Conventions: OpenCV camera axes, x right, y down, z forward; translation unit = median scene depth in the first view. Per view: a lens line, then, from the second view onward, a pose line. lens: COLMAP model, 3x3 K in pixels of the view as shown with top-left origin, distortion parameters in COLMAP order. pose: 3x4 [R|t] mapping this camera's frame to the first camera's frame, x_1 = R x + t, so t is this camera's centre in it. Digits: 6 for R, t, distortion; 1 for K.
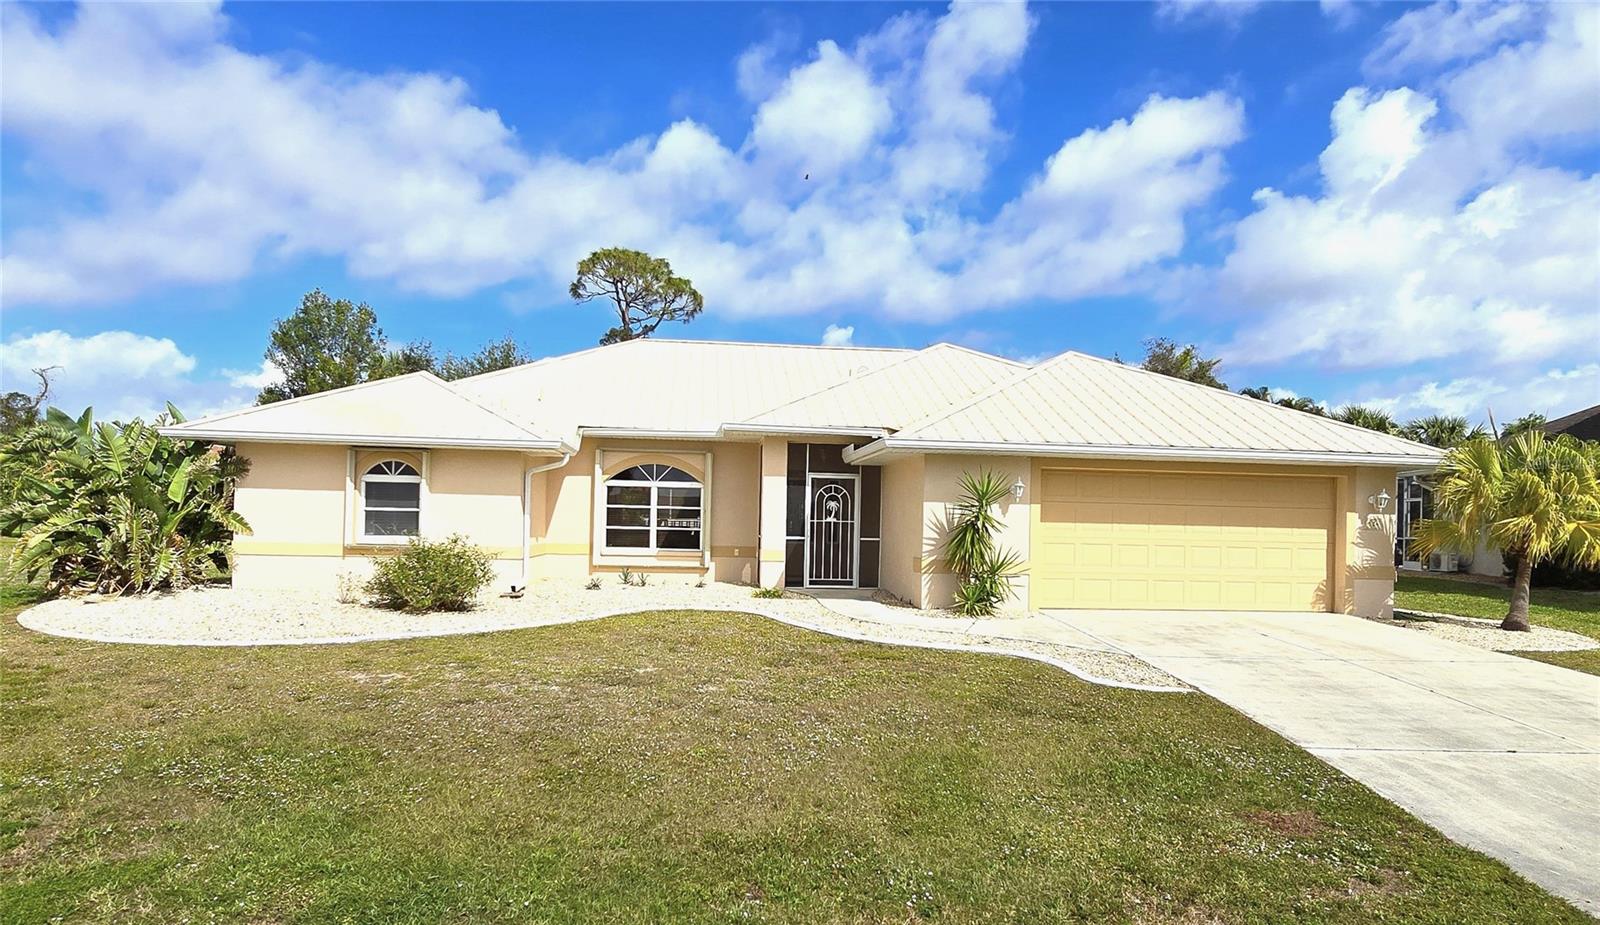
lens RADIAL K [[572.5, 0, 800.0], [0, 572.5, 462.5], [0, 0, 1]] dist [-0.000270, -0.000019]
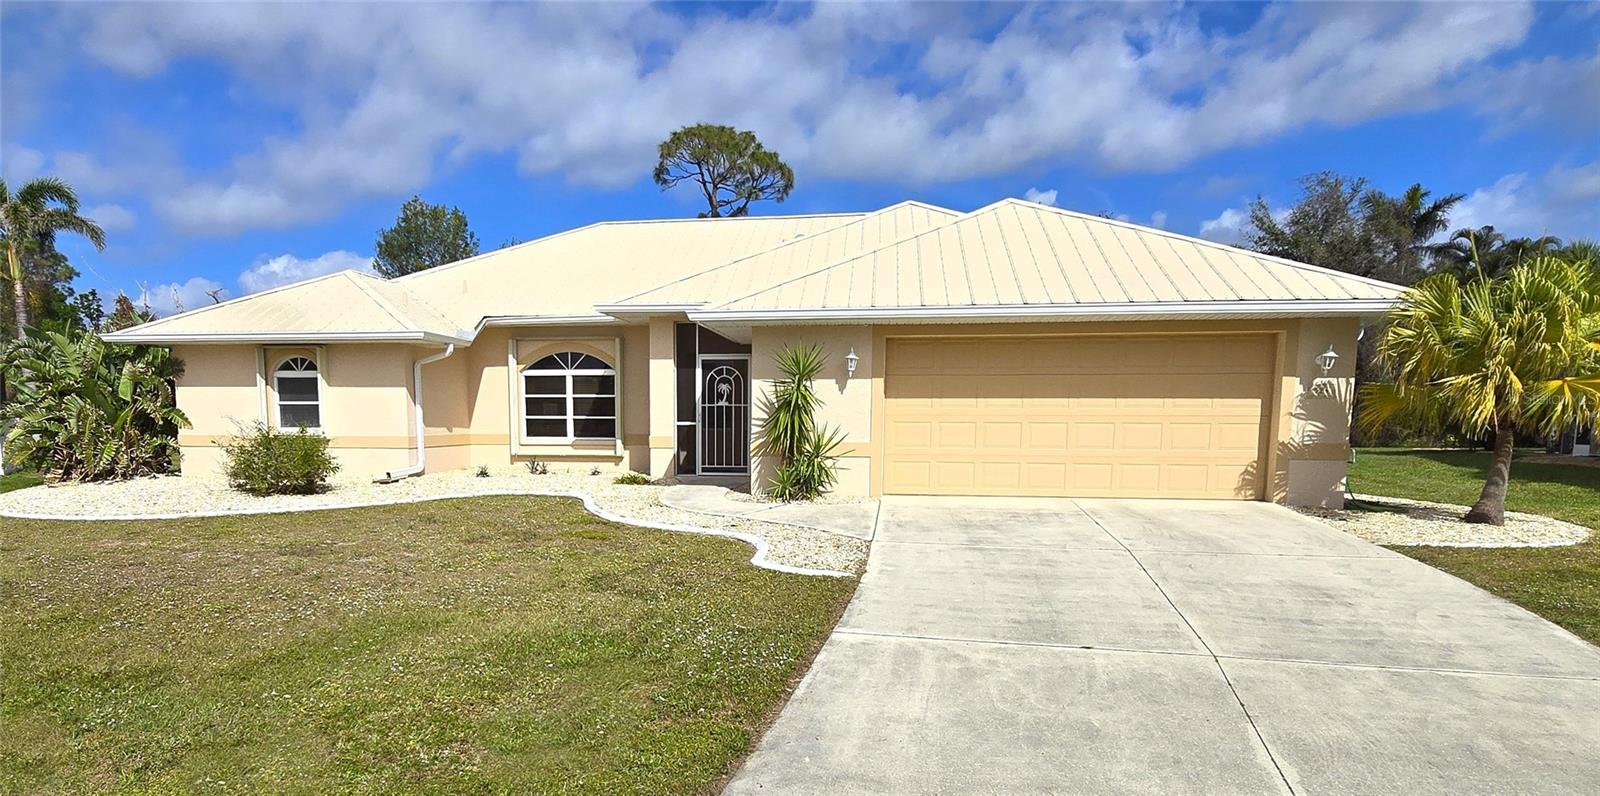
lens RADIAL K [[624.4, 0, 800.0], [0, 624.4, 398.0], [0, 0, 1]] dist [0.000529, -0.000064]
pose [[0.983470, -0.025693, -0.179241, 0.363316], [0.039059, 0.996680, 0.071444, 0.022993], [0.176810, -0.077264, 0.981208, 0.021484]]
